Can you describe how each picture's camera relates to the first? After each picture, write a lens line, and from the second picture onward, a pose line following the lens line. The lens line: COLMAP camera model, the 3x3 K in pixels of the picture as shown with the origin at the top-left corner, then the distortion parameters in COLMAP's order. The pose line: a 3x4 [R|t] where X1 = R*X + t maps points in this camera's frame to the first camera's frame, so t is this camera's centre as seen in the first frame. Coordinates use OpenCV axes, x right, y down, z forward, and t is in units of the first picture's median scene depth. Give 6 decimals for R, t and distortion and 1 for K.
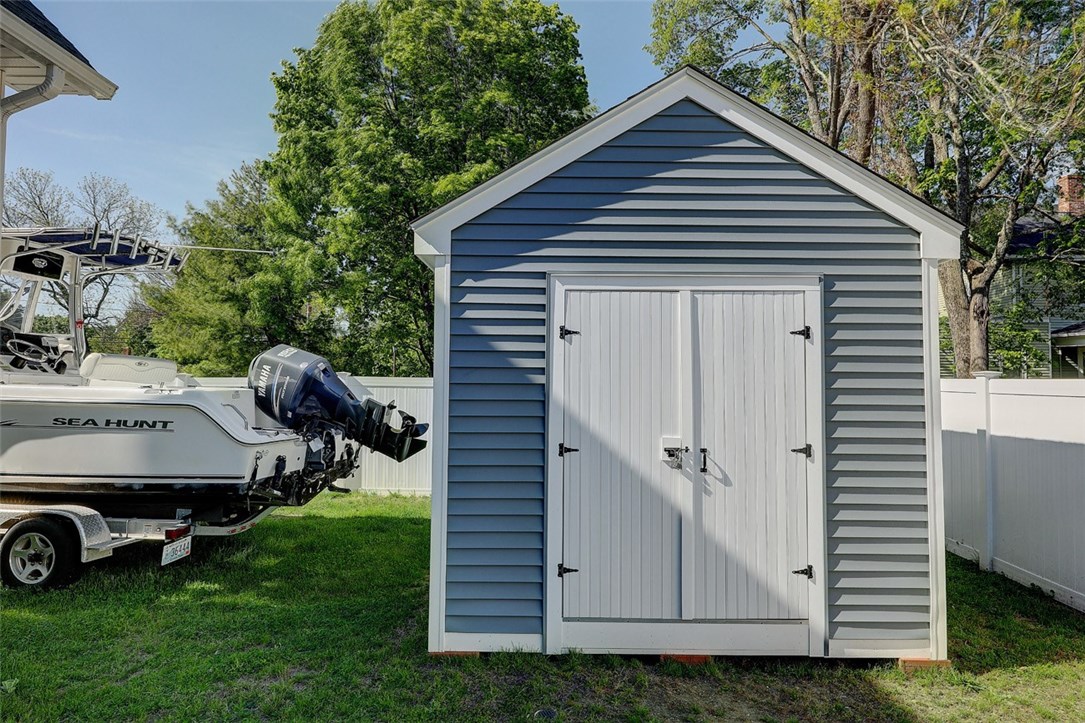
lens RADIAL K [[653.0, 0, 543.1], [0, 653.0, 378.4], [0, 0, 1]] dist [0.001488, 0.000098]
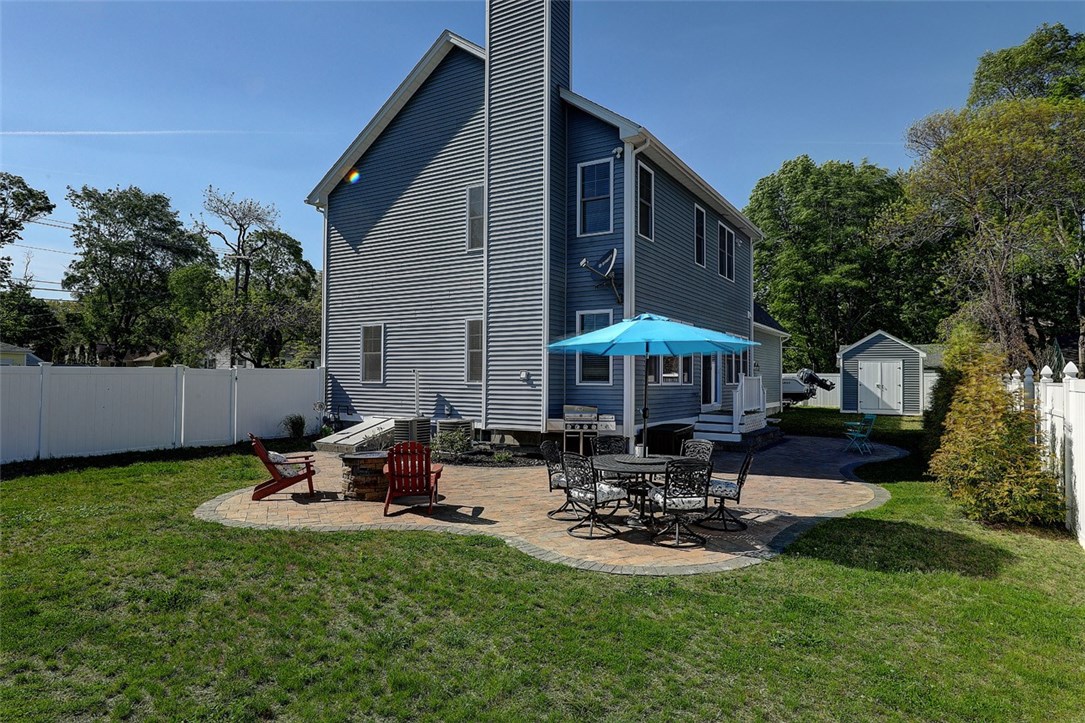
lens RADIAL K [[653.0, 0, 543.1], [0, 653.0, 378.4], [0, 0, 1]] dist [0.001488, 0.000098]
pose [[0.864180, -0.008632, -0.503108, 0.611823], [0.023693, 0.999442, 0.023549, -0.210788], [0.502624, -0.032271, 0.863902, -6.712732]]
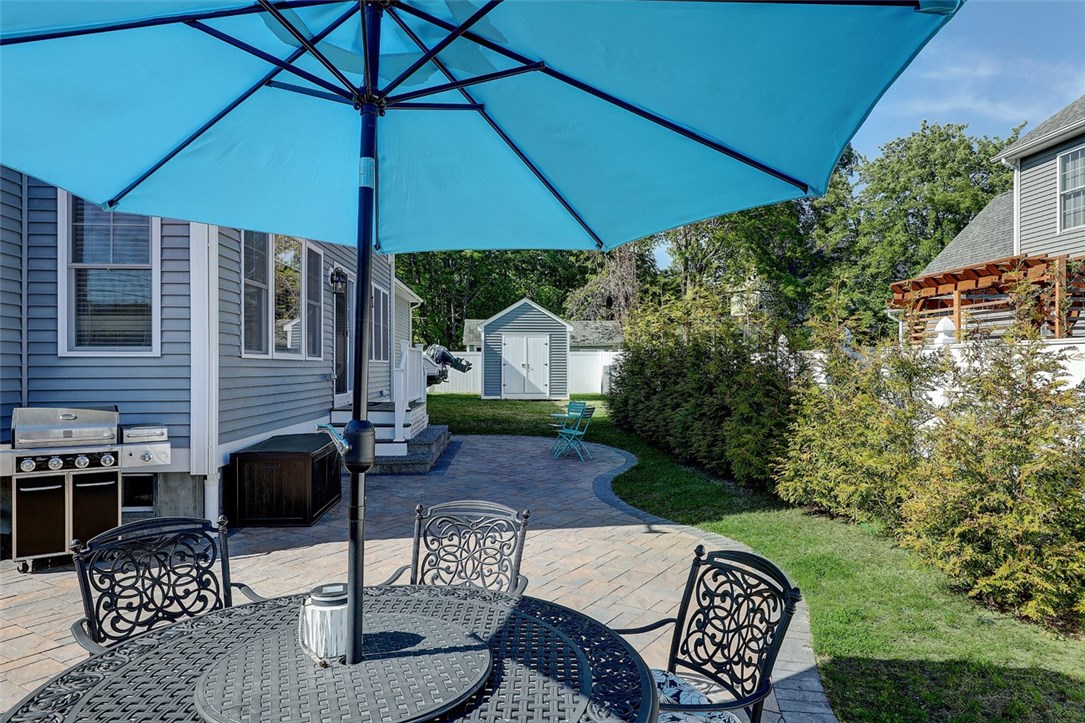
lens RADIAL K [[730.4, 0, 567.8], [0, 730.4, 365.5], [0, 0, 1]] dist [0.000035, 0.003380]
pose [[0.996115, -0.015011, 0.086771, 0.030714], [0.011740, 0.999206, 0.038086, -0.124575], [-0.087274, -0.036919, 0.995500, -5.419628]]
